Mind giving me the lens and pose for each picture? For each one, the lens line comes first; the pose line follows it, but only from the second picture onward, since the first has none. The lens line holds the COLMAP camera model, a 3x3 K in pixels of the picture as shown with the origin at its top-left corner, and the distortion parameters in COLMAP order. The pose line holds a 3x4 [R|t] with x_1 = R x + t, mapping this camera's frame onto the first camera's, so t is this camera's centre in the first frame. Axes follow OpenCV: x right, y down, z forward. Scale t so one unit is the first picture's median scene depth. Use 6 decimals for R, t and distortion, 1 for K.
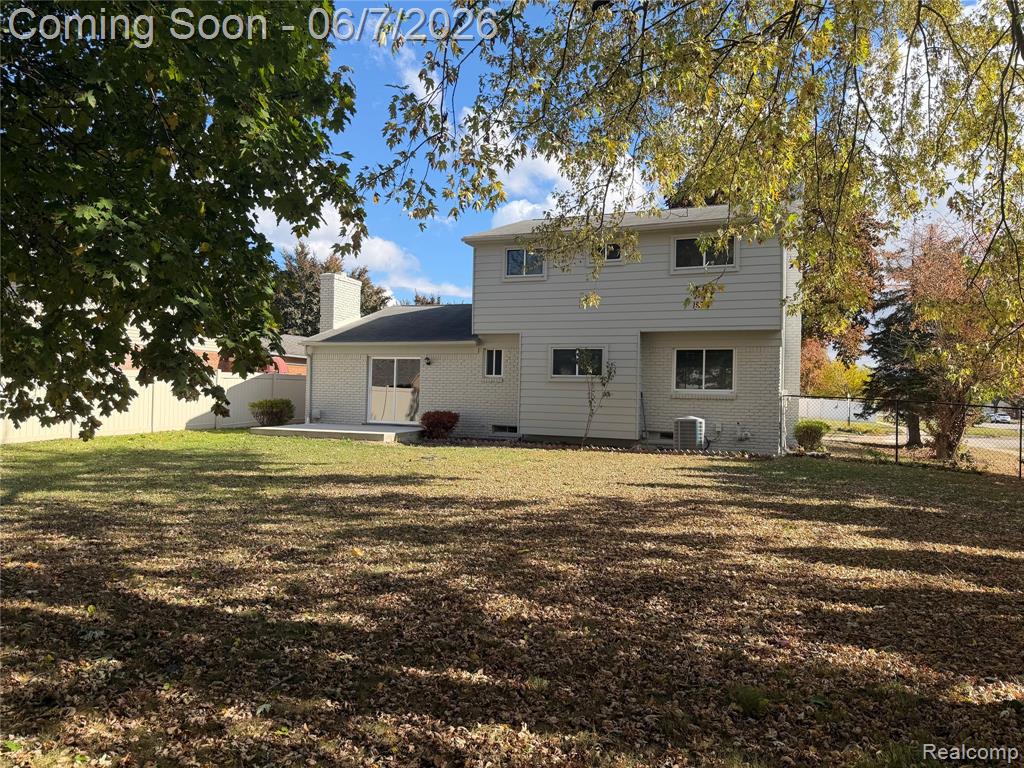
lens RADIAL K [[723.0, 0, 512.0], [0, 723.0, 383.1], [0, 0, 1]] dist [0.009691, -0.018355]
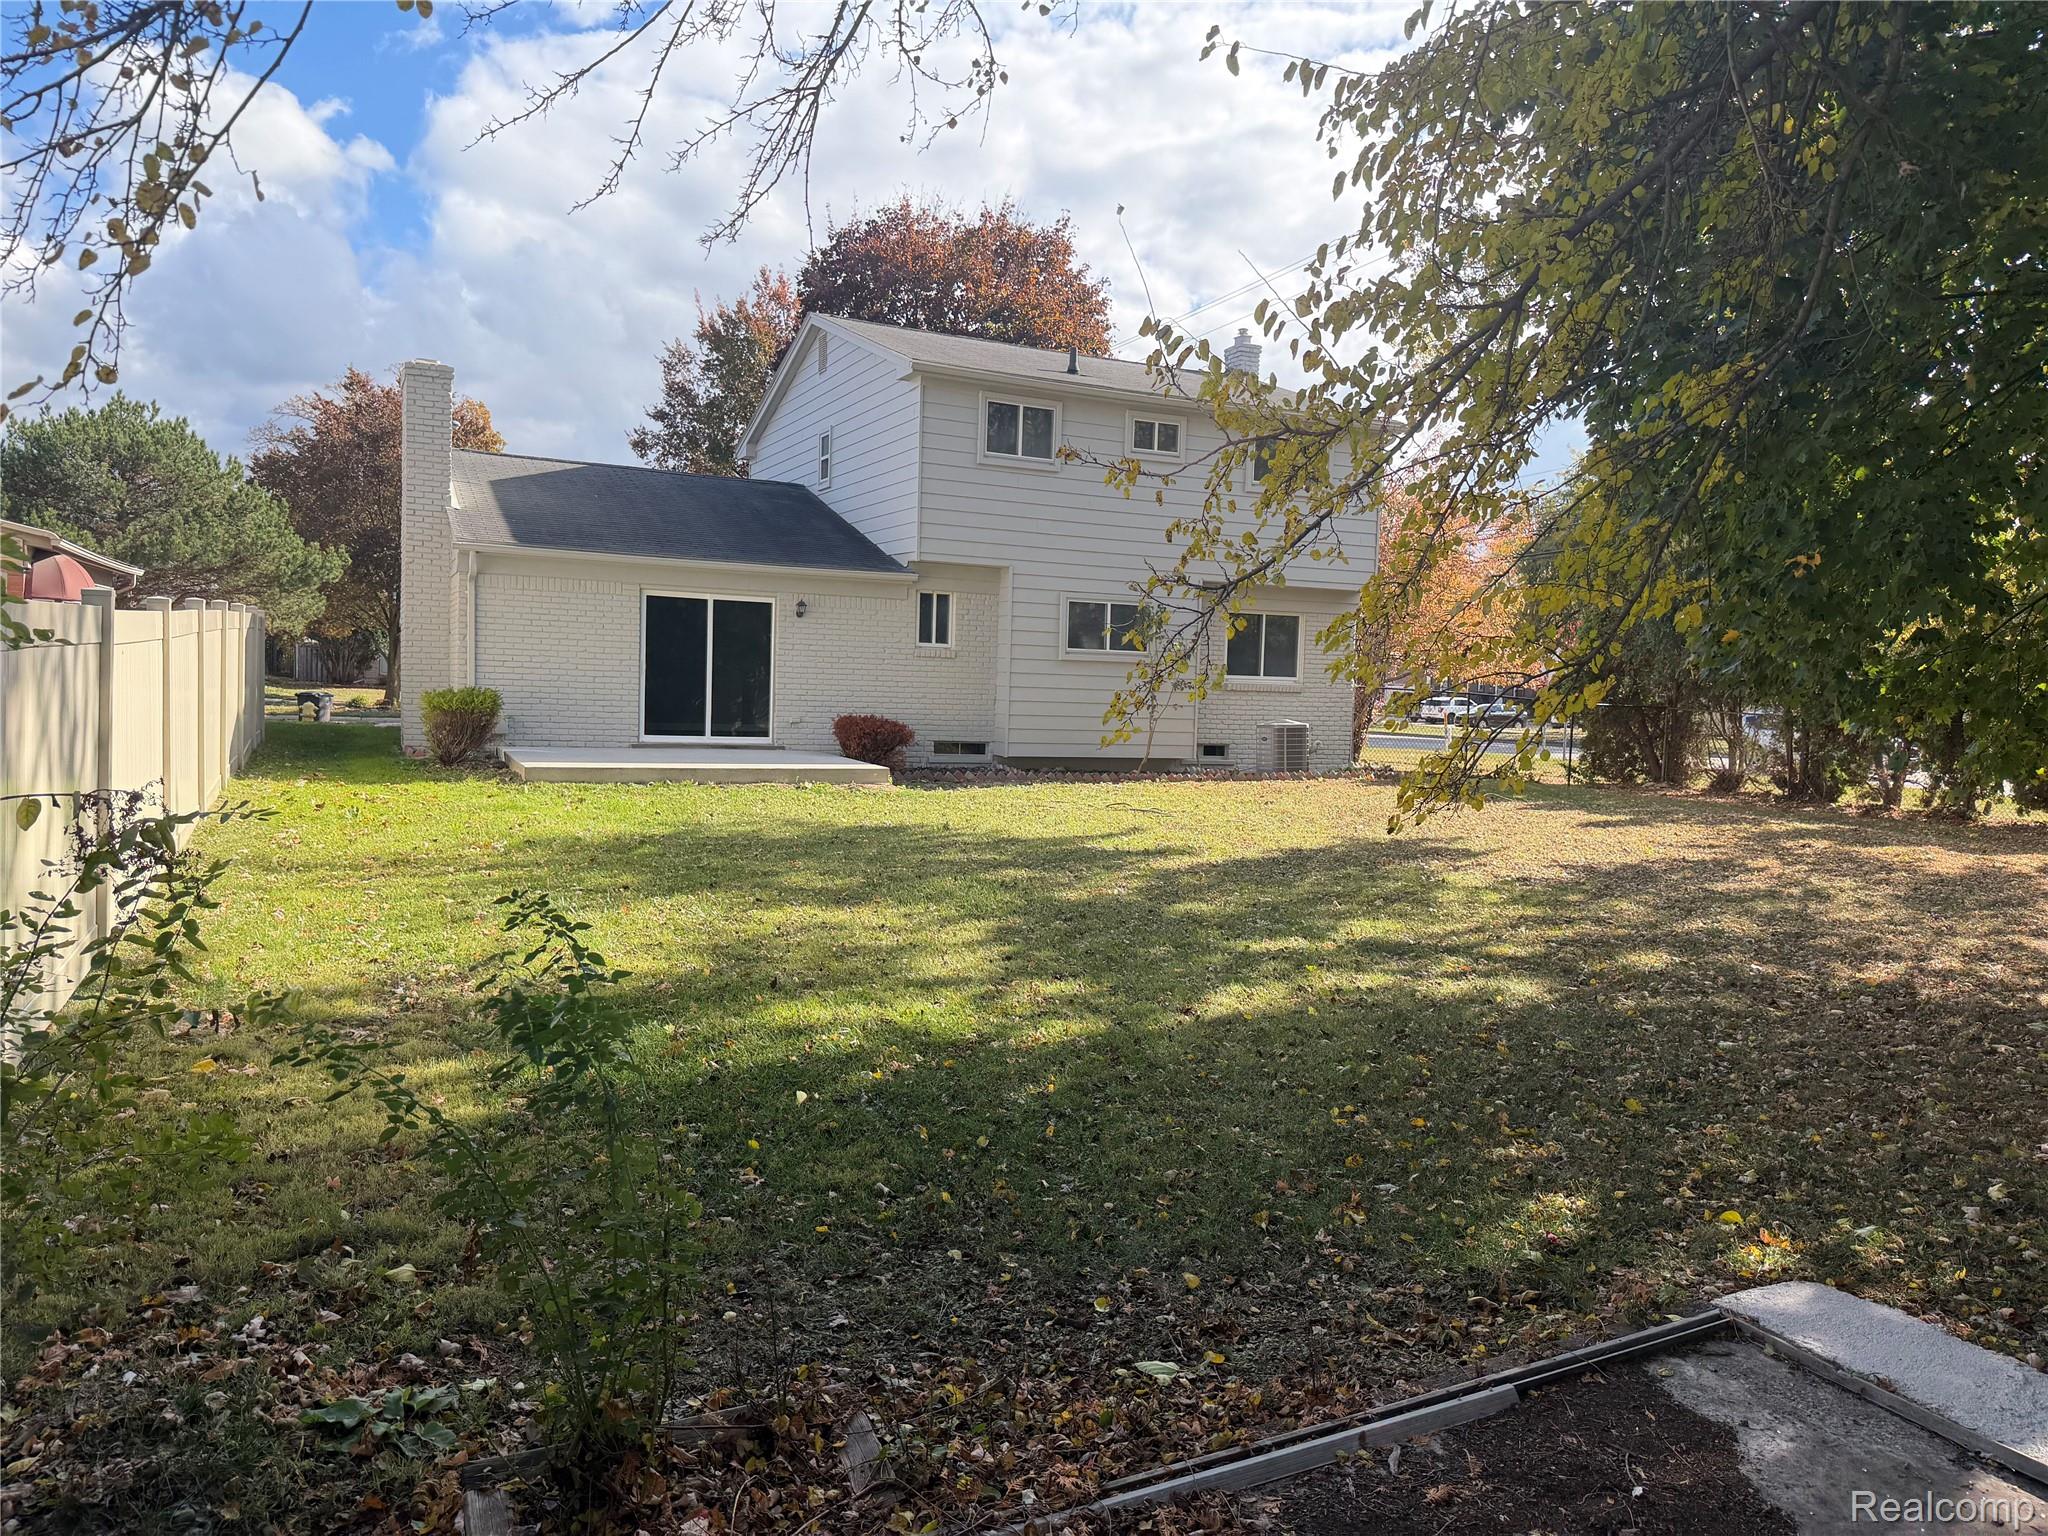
lens RADIAL K [[1446.0, 0, 1023.5], [0, 1446.0, 768.2], [0, 0, 1]] dist [0.009691, -0.018355]
pose [[0.675404, -0.038470, 0.736444, -0.740462], [-0.030858, 0.996289, 0.080343, -0.007167], [-0.736802, -0.076989, 0.671710, 0.261573]]
